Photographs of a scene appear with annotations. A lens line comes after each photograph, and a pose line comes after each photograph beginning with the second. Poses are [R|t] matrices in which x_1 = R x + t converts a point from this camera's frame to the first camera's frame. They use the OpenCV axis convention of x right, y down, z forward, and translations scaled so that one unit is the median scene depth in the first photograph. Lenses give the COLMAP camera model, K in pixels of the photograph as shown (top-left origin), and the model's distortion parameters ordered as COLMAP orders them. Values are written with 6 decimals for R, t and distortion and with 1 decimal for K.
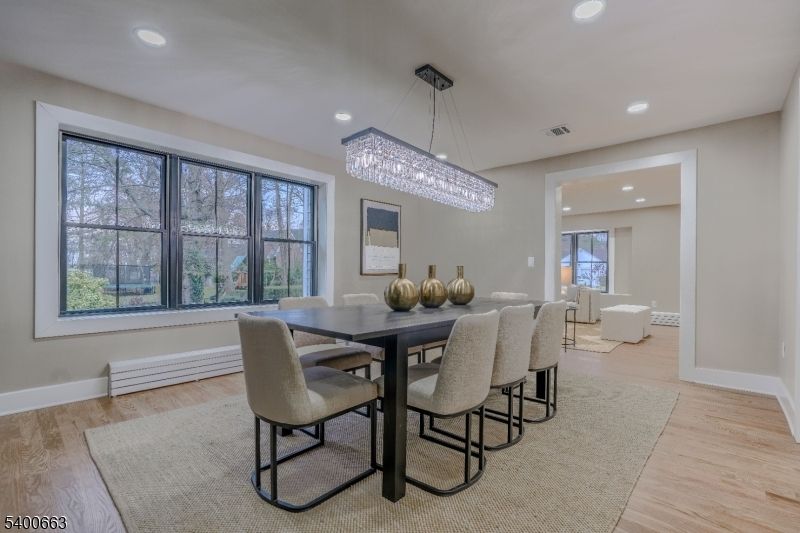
lens RADIAL K [[359.2, 0, 402.3], [0, 359.2, 270.5], [0, 0, 1]] dist [-0.000289, -0.000073]
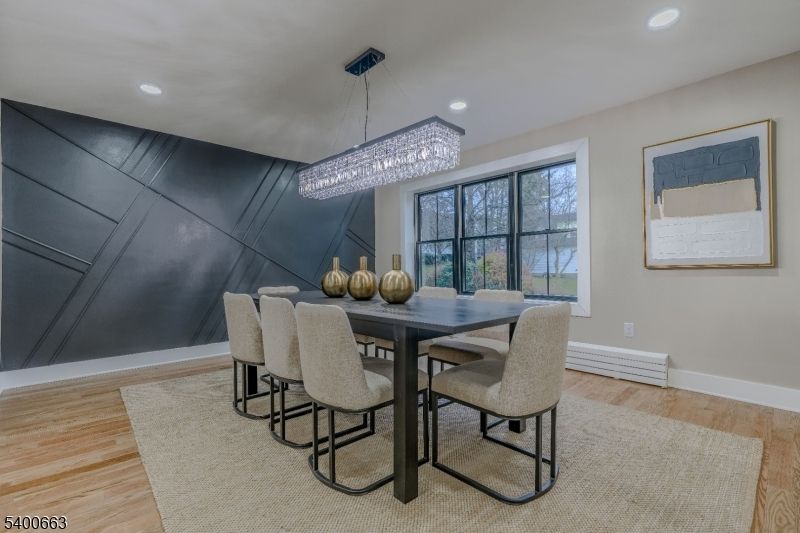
lens RADIAL K [[359.2, 0, 402.3], [0, 359.2, 270.5], [0, 0, 1]] dist [-0.000289, -0.000073]
pose [[-0.082865, -0.003451, -0.996555, 0.681790], [0.012117, 0.999917, -0.004470, 0.017744], [0.996487, -0.012445, -0.082817, 0.774156]]
